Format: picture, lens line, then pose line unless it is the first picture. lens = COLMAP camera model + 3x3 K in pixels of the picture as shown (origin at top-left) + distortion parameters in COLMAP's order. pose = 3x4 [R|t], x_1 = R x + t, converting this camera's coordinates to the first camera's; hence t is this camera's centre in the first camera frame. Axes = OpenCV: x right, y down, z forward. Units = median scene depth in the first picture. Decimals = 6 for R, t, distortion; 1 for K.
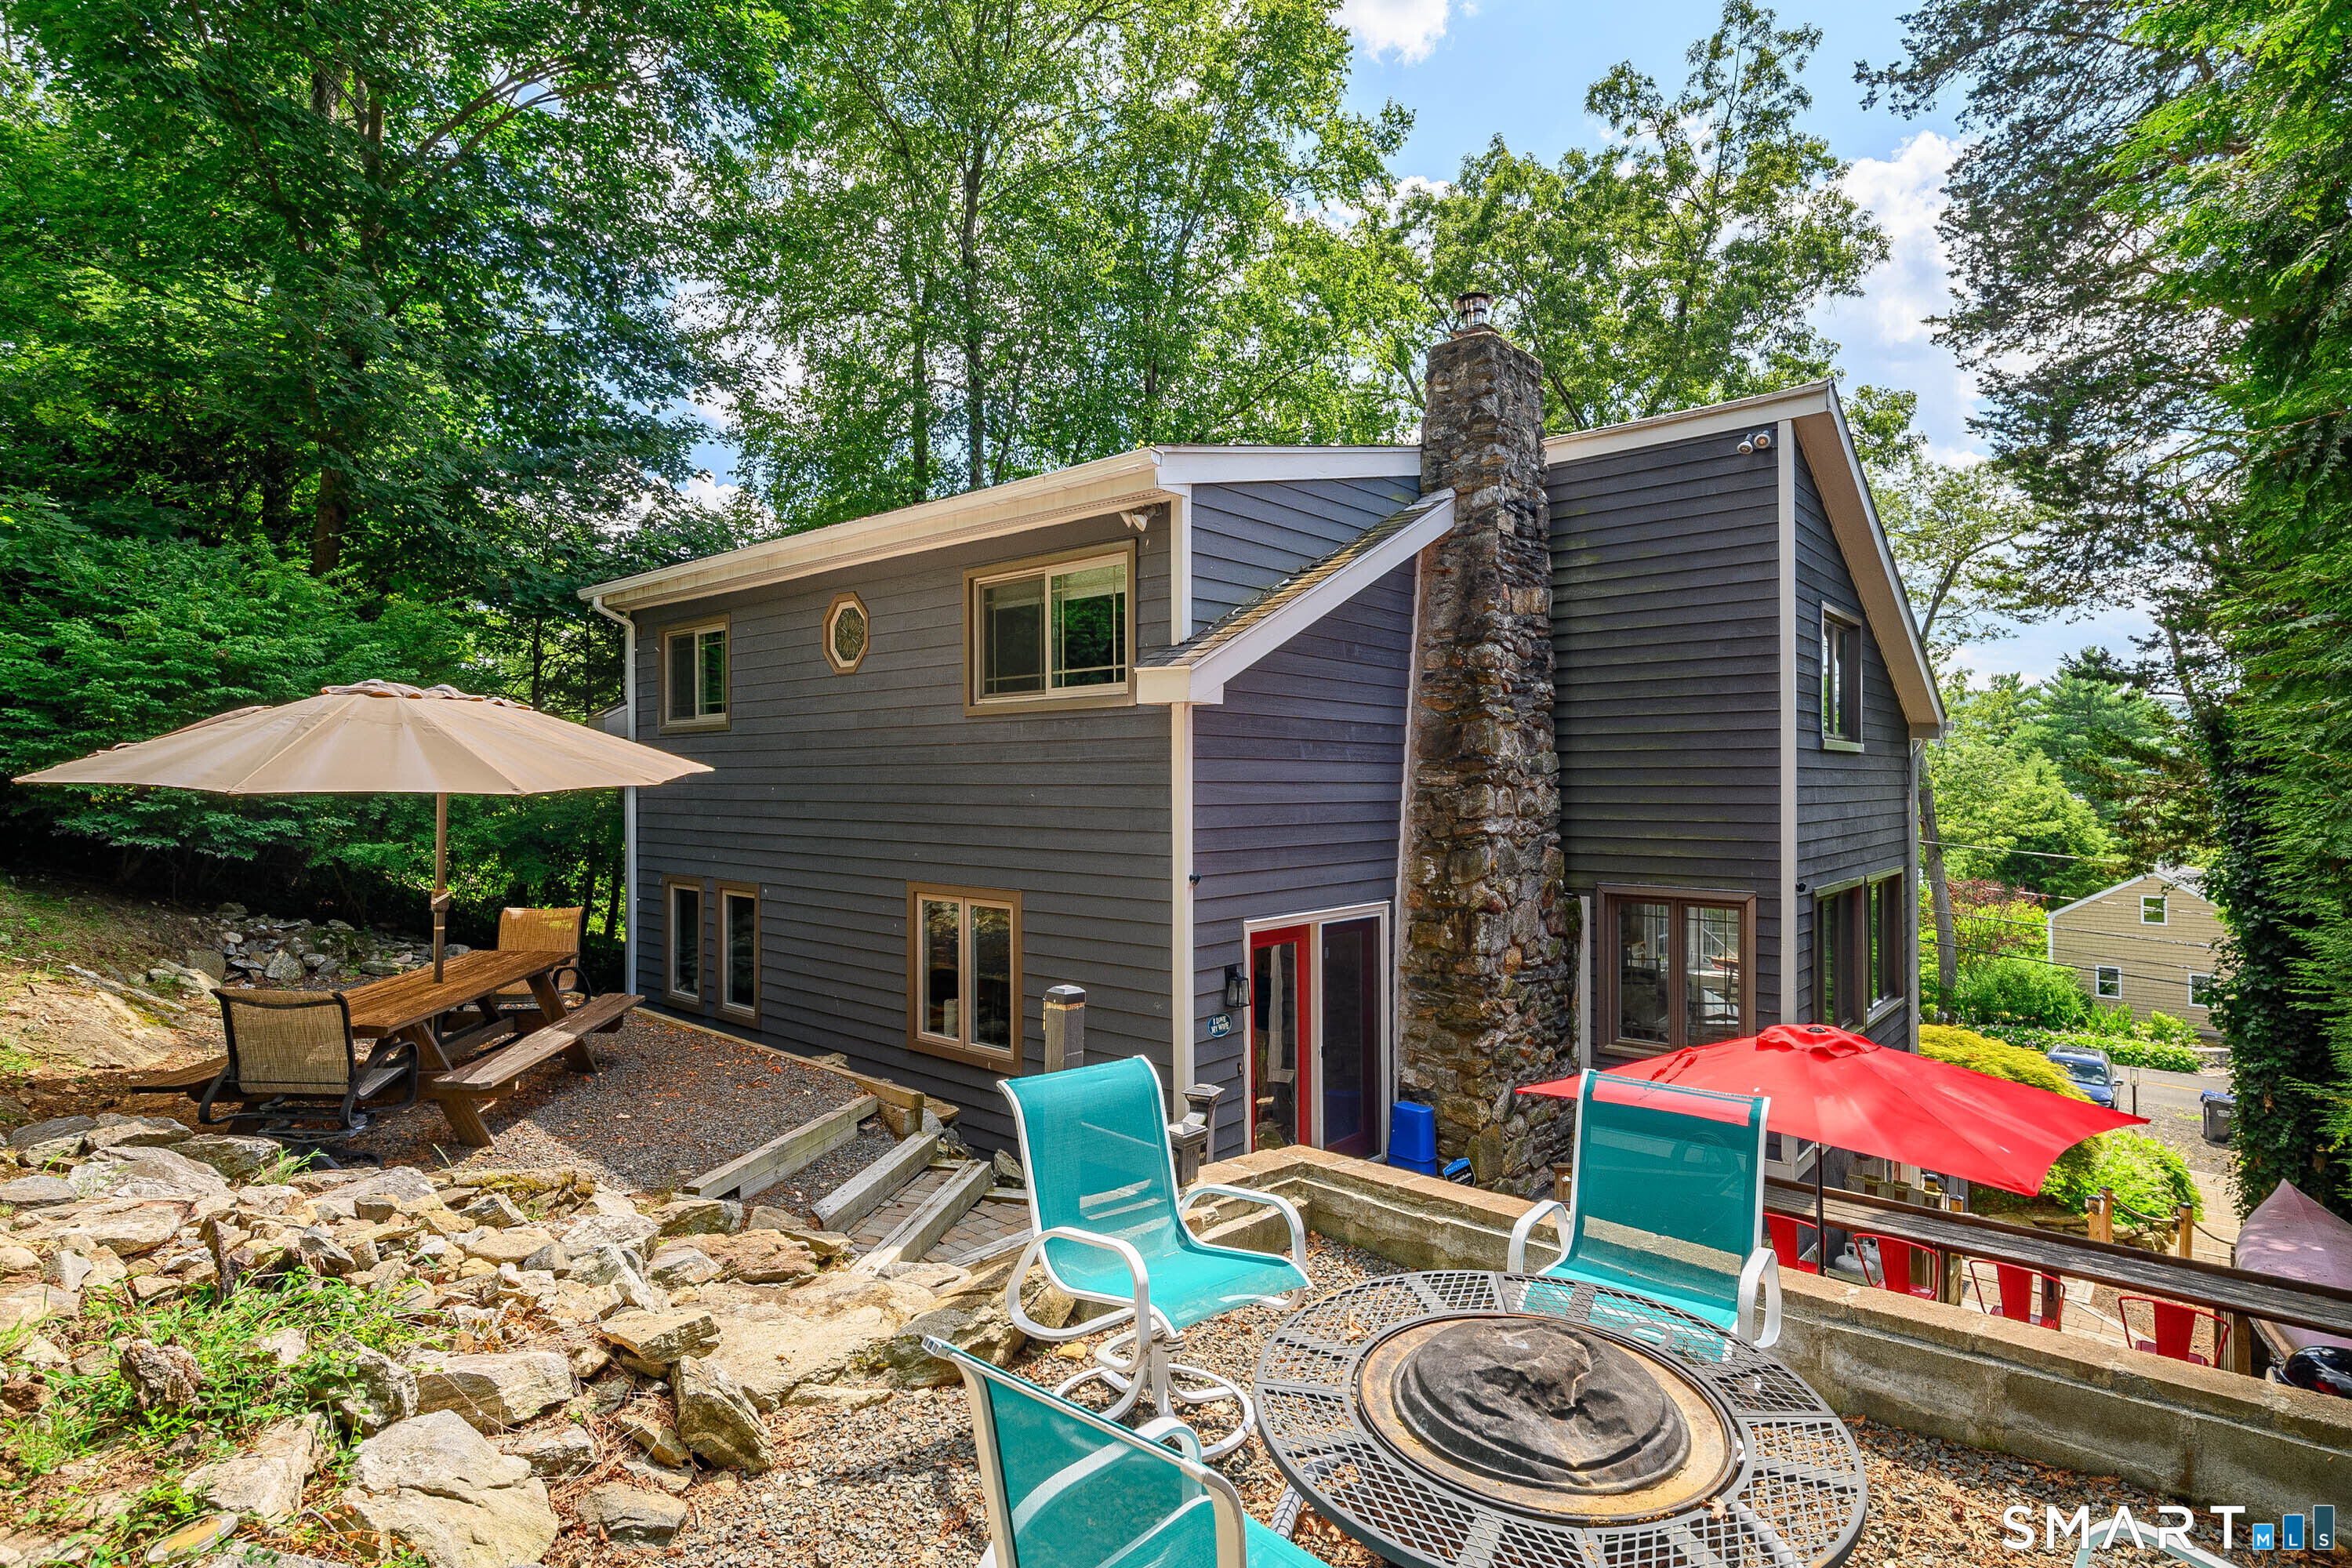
lens RADIAL K [[1194.1, 0, 1170.3], [0, 1194.1, 763.4], [0, 0, 1]] dist [-0.002380, 0.000864]
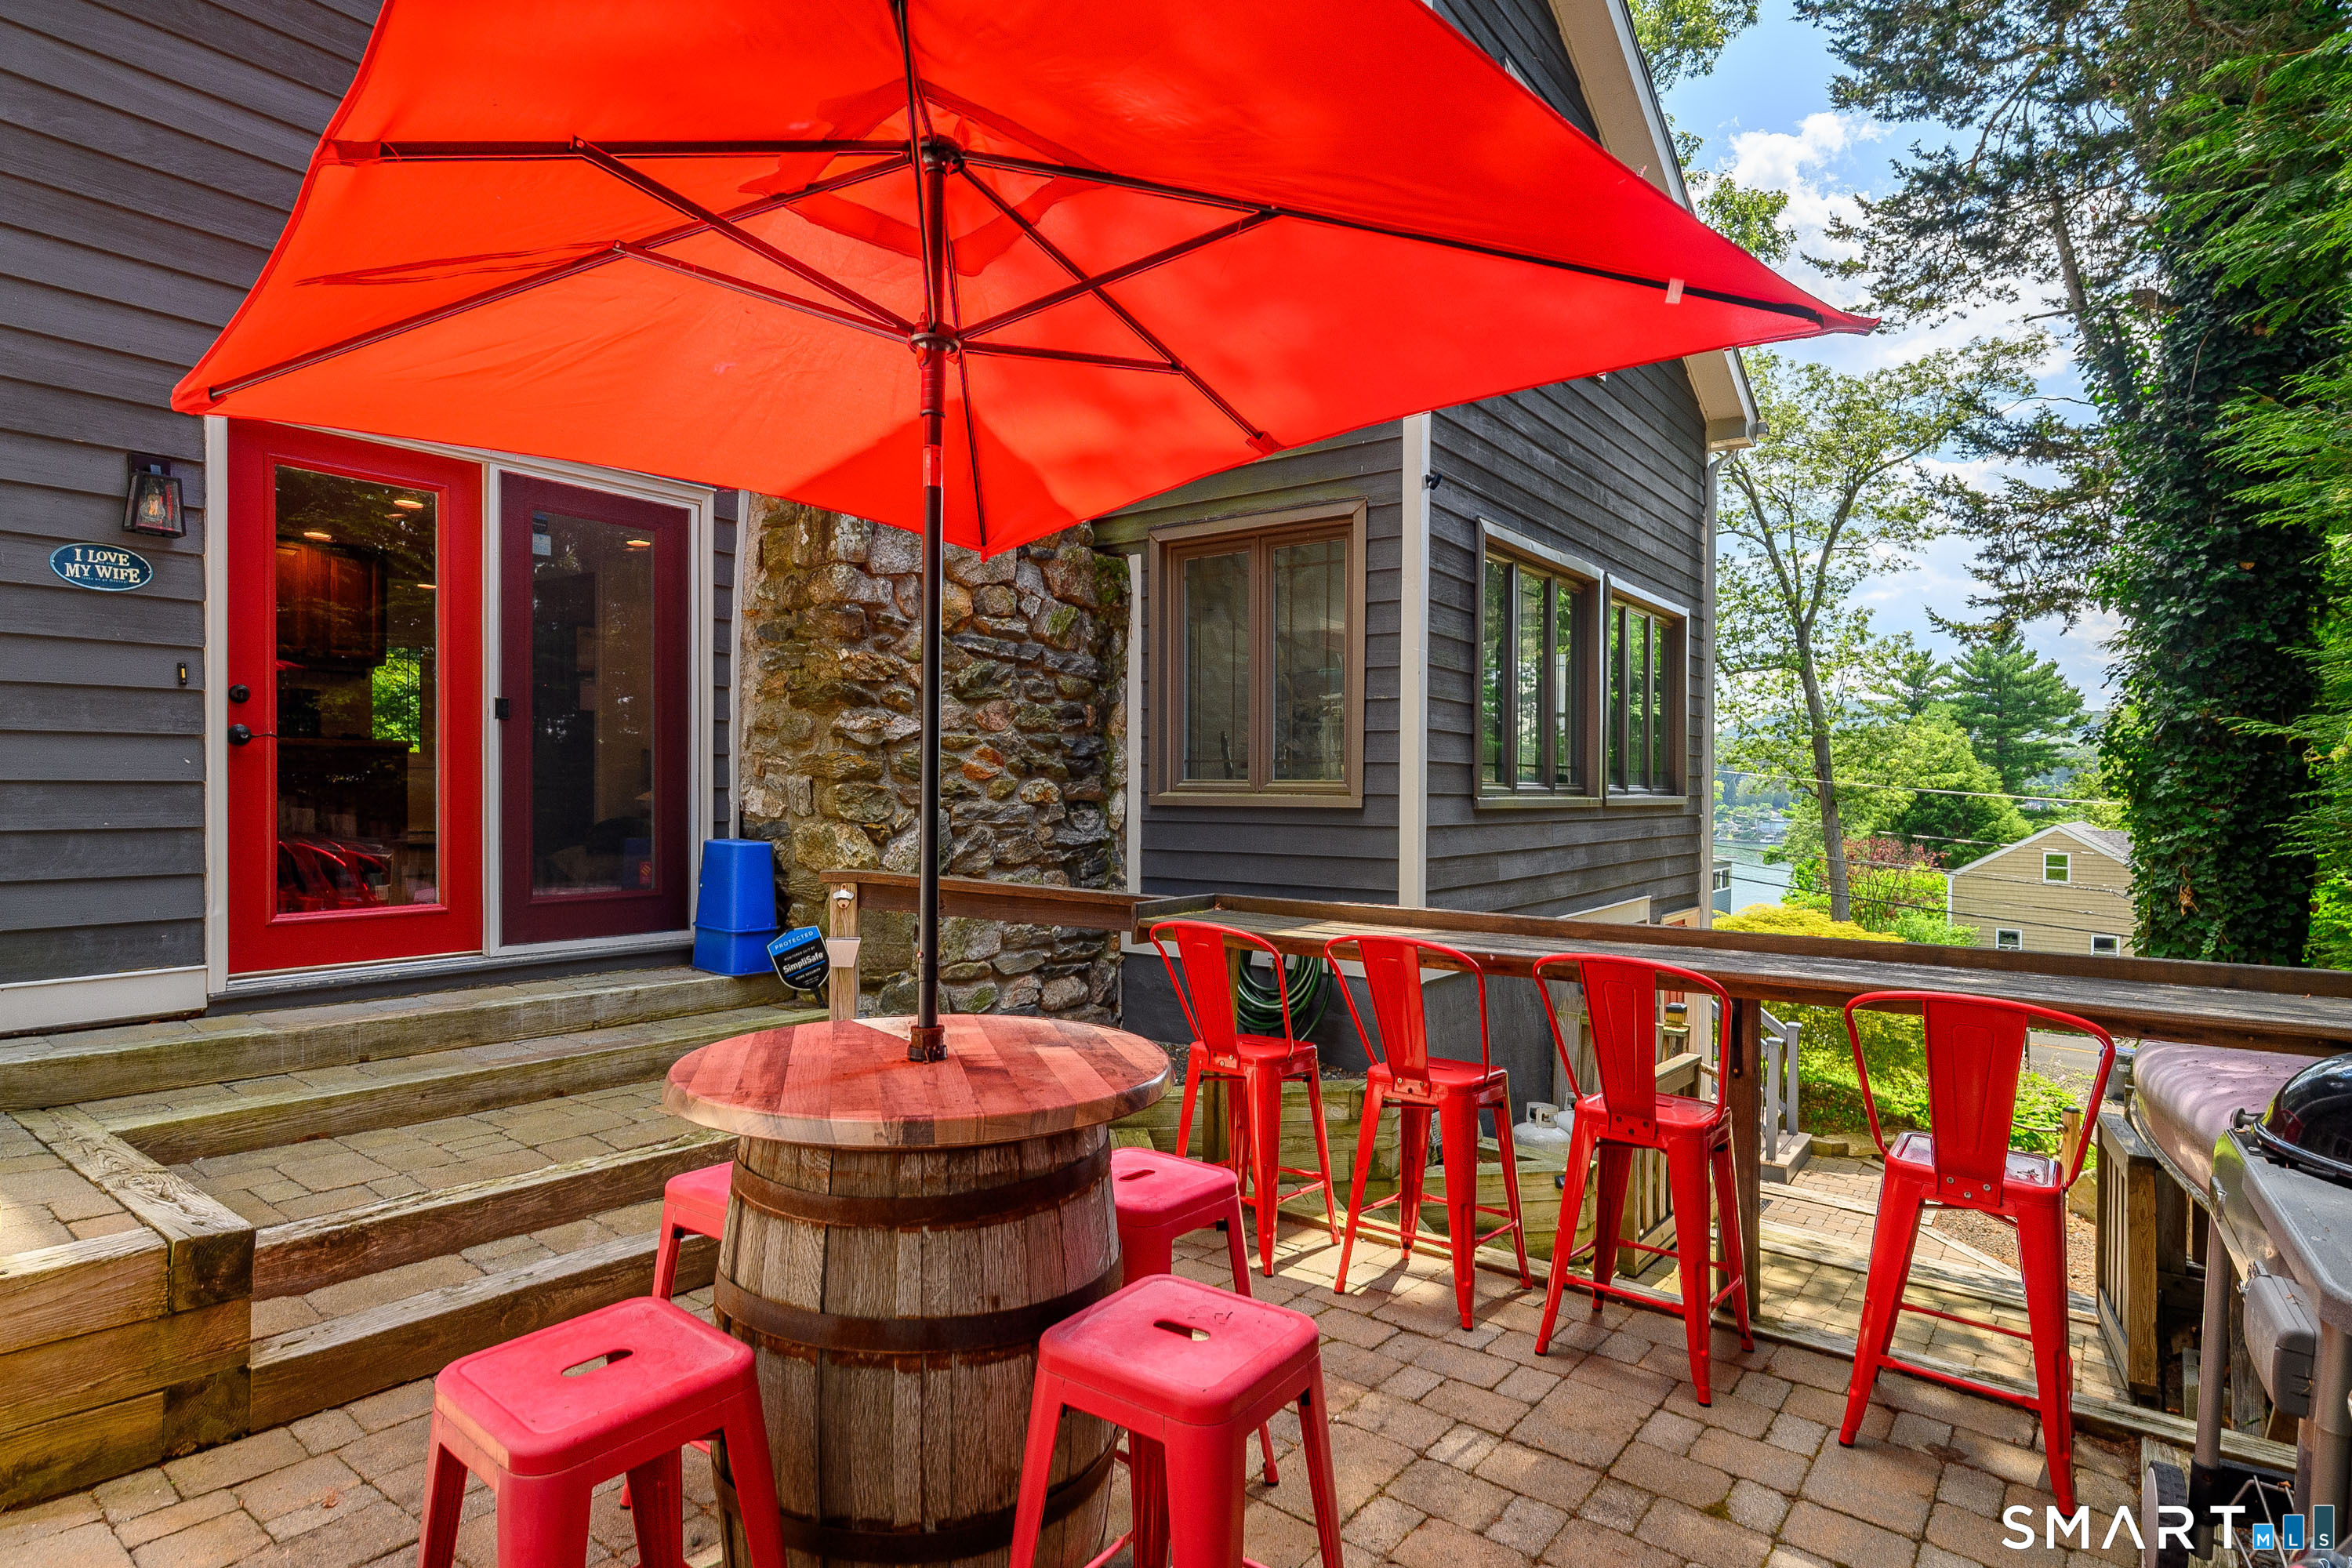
lens RADIAL K [[1194.1, 0, 1181.0], [0, 1194.1, 797.0], [0, 0, 1]] dist [-0.002380, 0.000864]
pose [[0.998669, 0.009687, 0.050667, 0.095812], [-0.010278, 0.999882, 0.011418, 0.064369], [-0.050550, -0.011924, 0.998650, 0.106818]]
